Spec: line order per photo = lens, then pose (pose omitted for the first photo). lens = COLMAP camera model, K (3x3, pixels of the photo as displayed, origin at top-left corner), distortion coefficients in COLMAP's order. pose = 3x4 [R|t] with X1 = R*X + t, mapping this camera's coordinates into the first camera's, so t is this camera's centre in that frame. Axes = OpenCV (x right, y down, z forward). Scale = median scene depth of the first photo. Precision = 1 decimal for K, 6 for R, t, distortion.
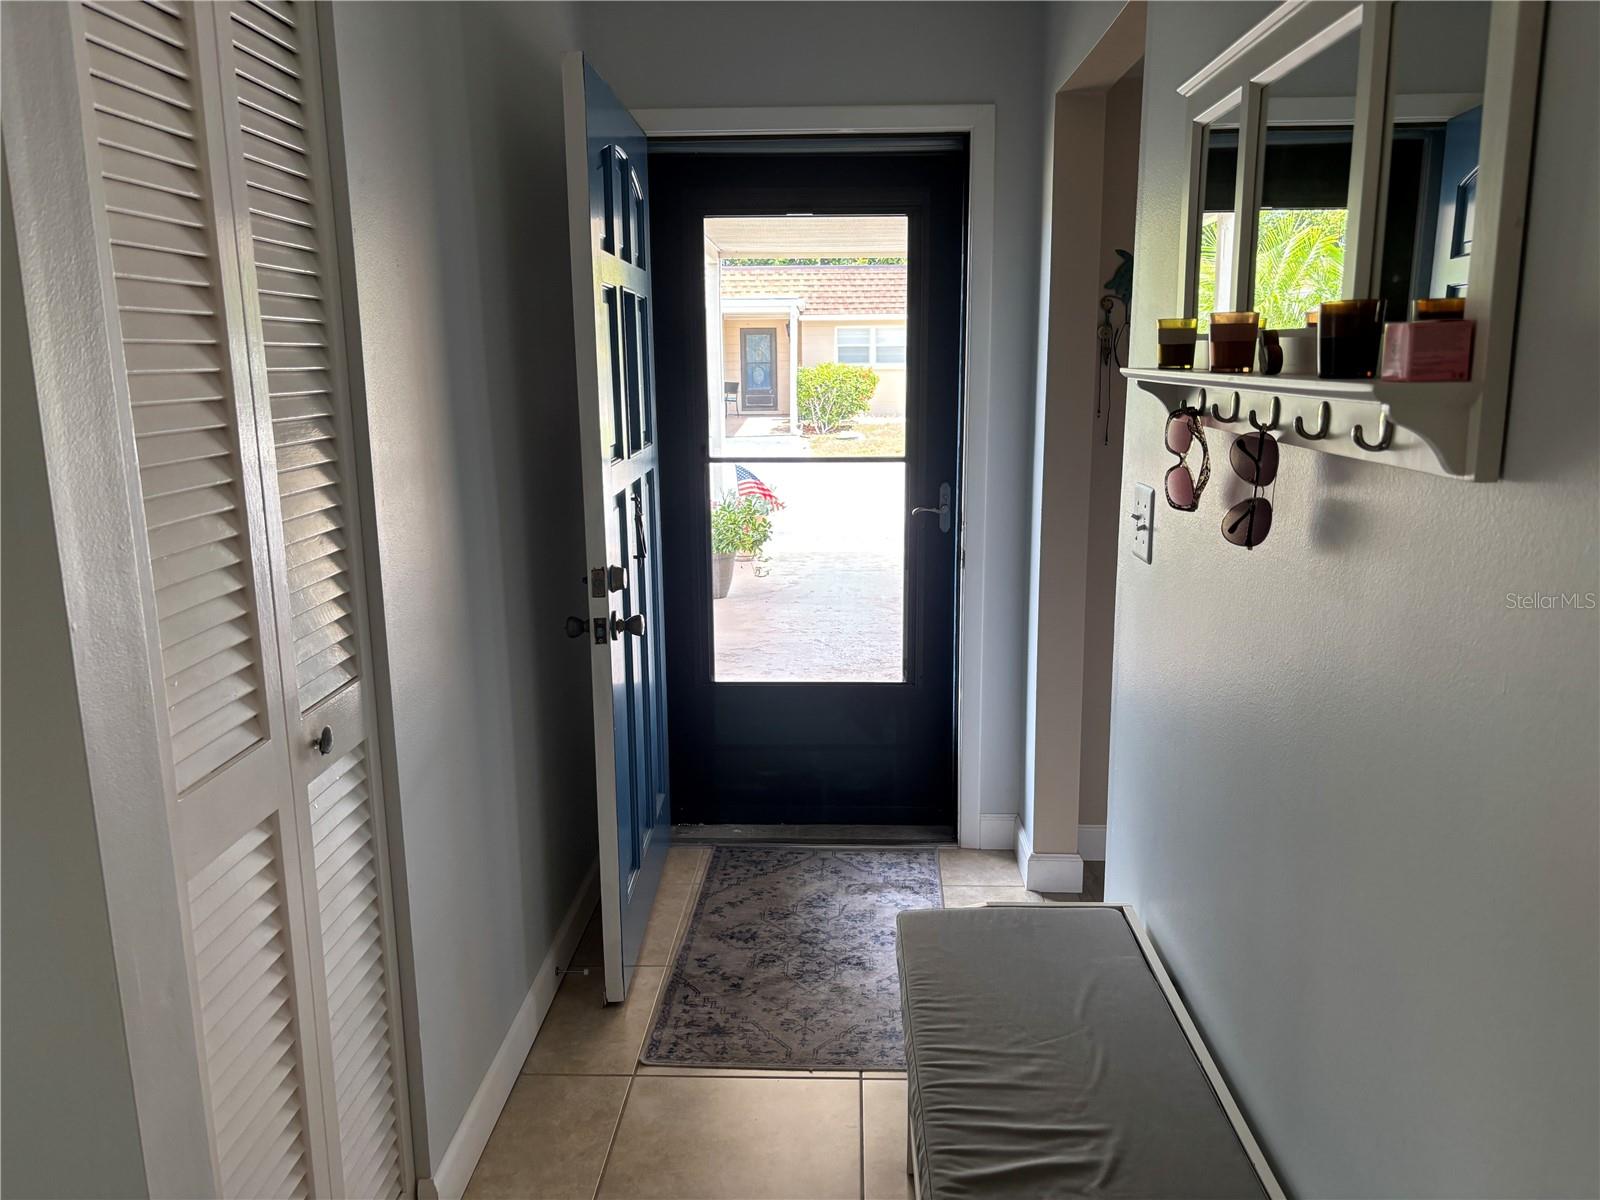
lens RADIAL K [[1221.9, 0, 791.0], [0, 1221.9, 601.3], [0, 0, 1]] dist [0.051728, -0.059851]
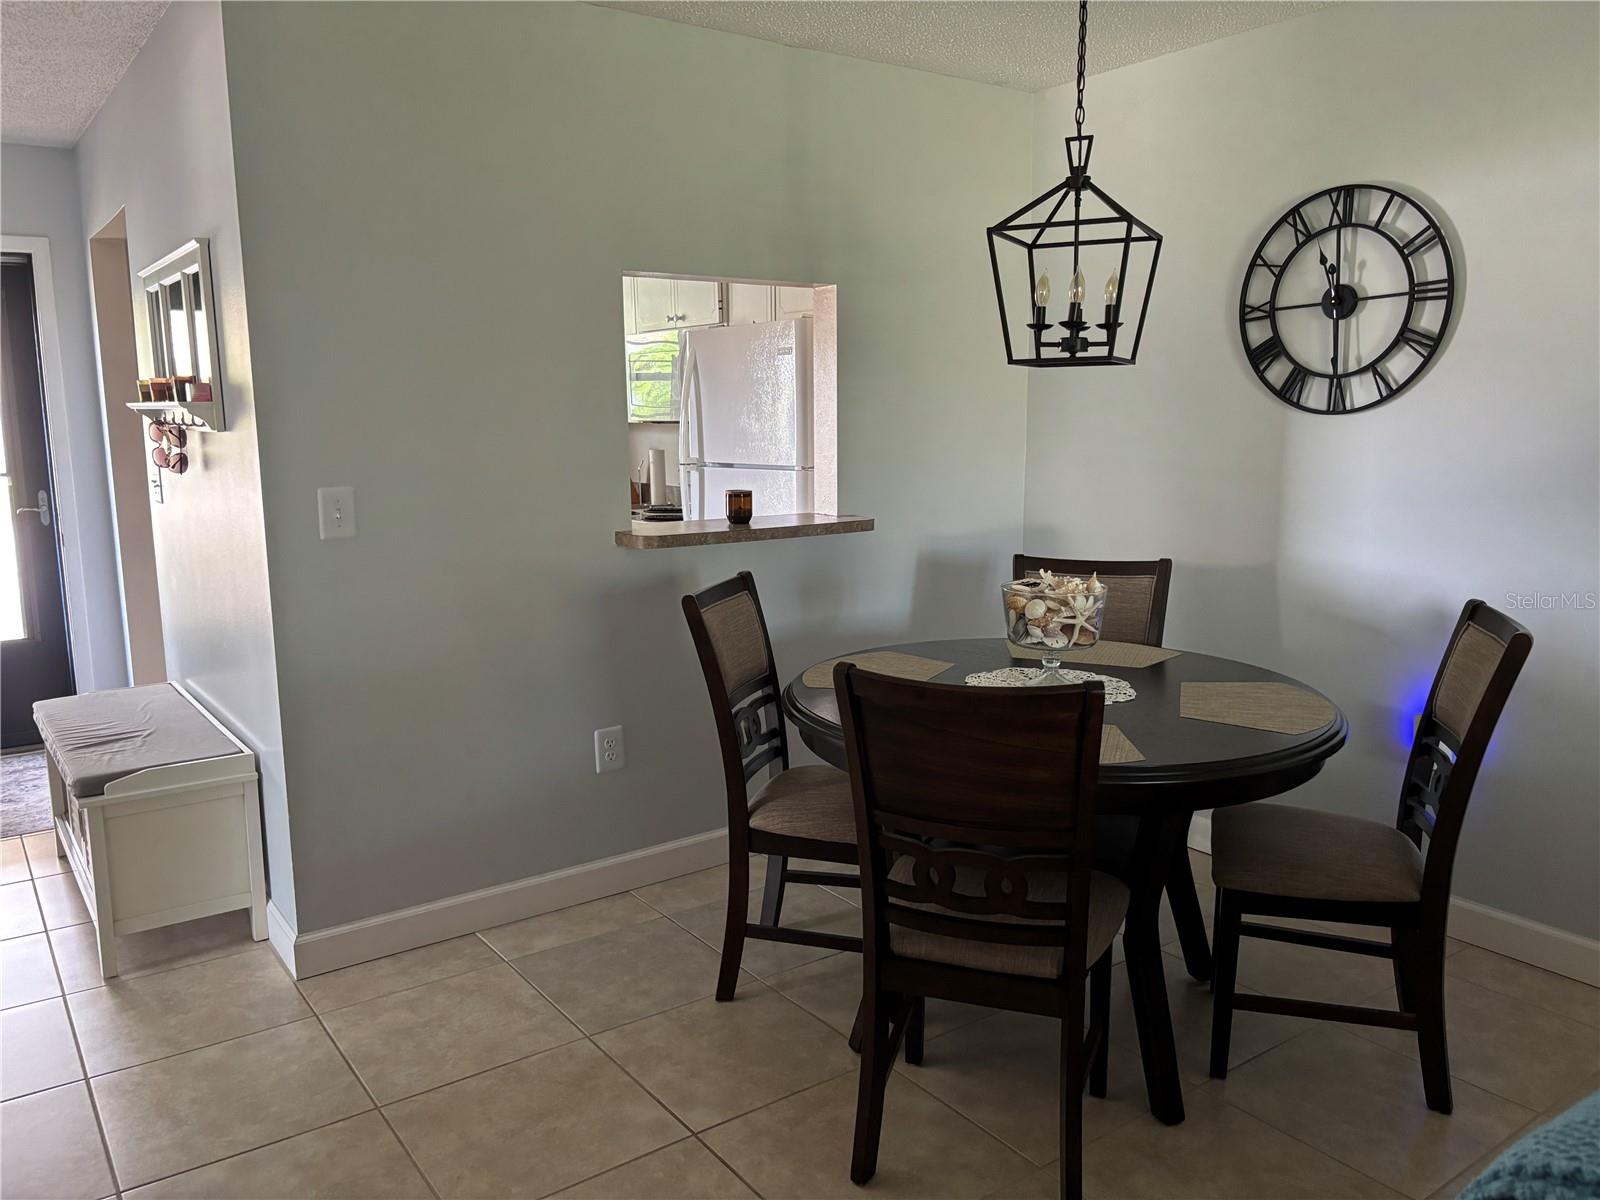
lens RADIAL K [[1227.0, 0, 792.2], [0, 1227.0, 607.4], [0, 0, 1]] dist [0.019659, 0.005600]
pose [[0.786494, -0.092862, 0.610577, -0.142468], [0.122210, 0.992483, -0.006476, 0.273022], [-0.605386, 0.079712, 0.791930, -1.183954]]
